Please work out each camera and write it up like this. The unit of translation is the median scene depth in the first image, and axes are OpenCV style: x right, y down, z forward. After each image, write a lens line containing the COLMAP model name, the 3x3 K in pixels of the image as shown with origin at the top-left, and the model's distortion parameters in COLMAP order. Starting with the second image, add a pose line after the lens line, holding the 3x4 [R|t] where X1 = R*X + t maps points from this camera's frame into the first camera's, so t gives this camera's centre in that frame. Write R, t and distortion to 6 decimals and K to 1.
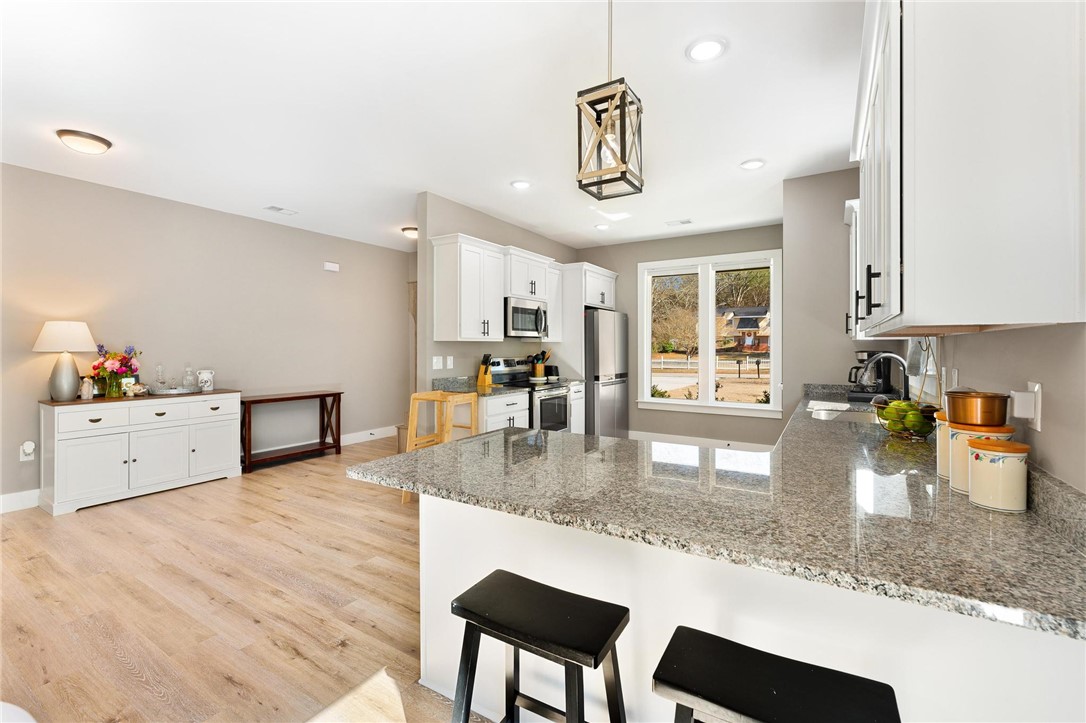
lens RADIAL K [[467.1, 0, 543.7], [0, 467.1, 346.5], [0, 0, 1]] dist [-0.001902, -0.000250]
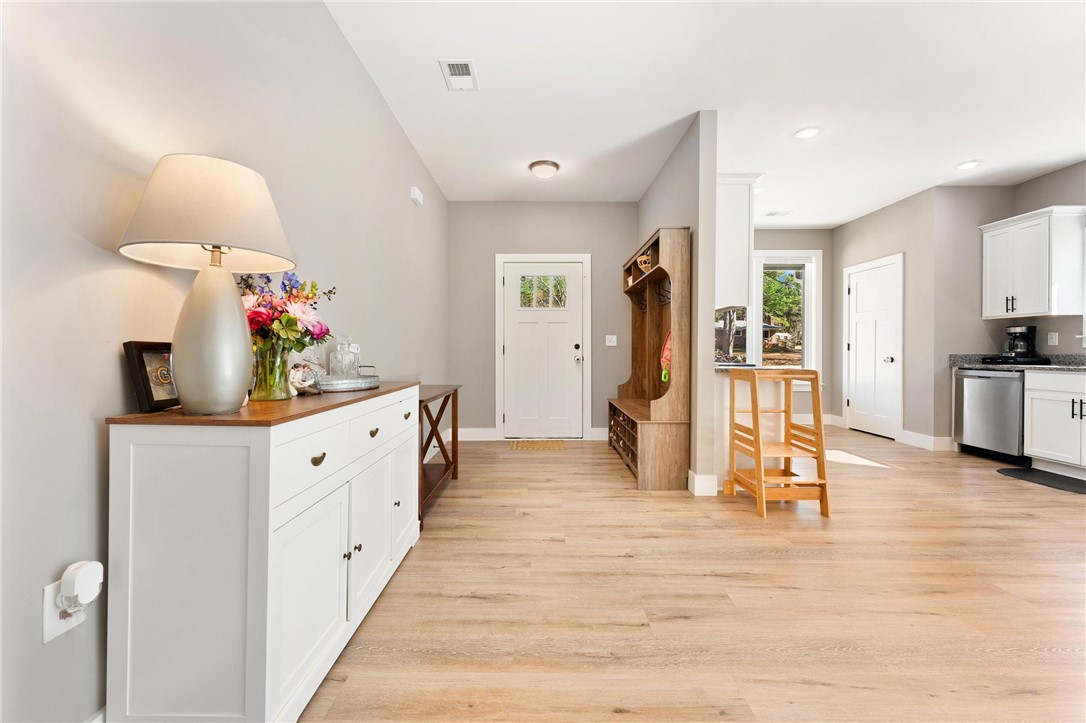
lens RADIAL K [[432.6, 0, 541.1], [0, 432.6, 354.7], [0, 0, 1]] dist [0.001511, 0.000440]
pose [[0.848427, -0.003959, 0.529298, -0.930507], [0.000100, 0.999973, 0.007320, 0.069026], [-0.529312, -0.006158, 0.848405, 0.581697]]
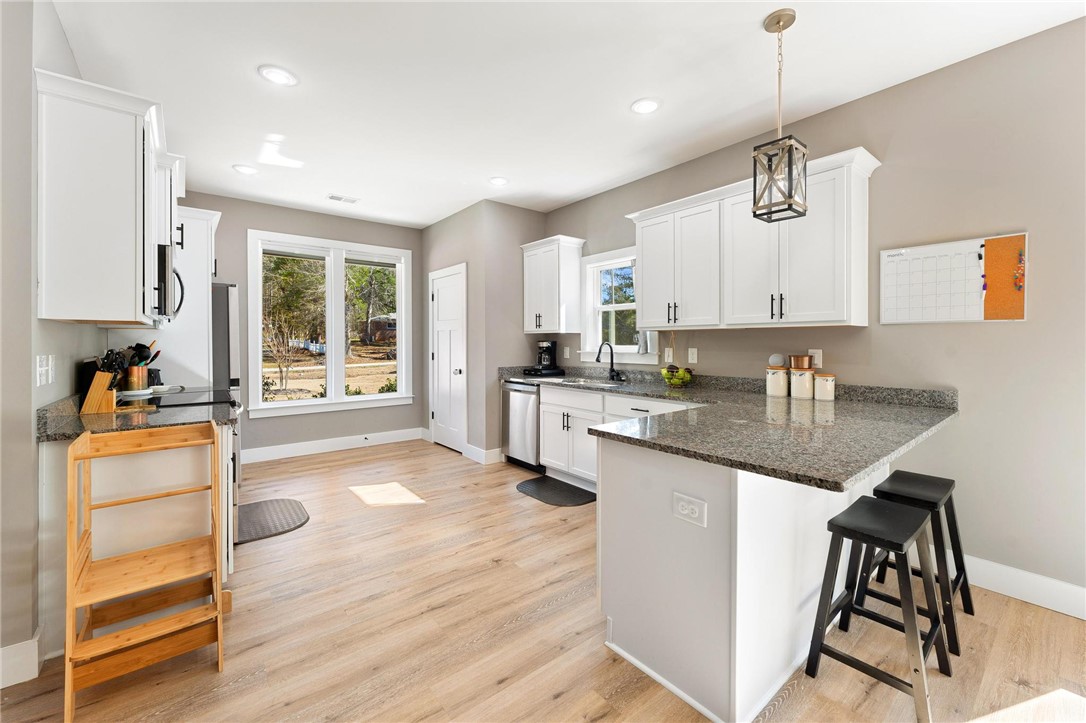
lens RADIAL K [[436.3, 0, 544.1], [0, 436.3, 344.3], [0, 0, 1]] dist [0.000466, 0.000000]
pose [[0.332067, -0.006663, 0.943232, -0.490179], [0.002047, 0.999978, 0.006344, 0.009742], [-0.943254, -0.000176, 0.332073, 0.479746]]
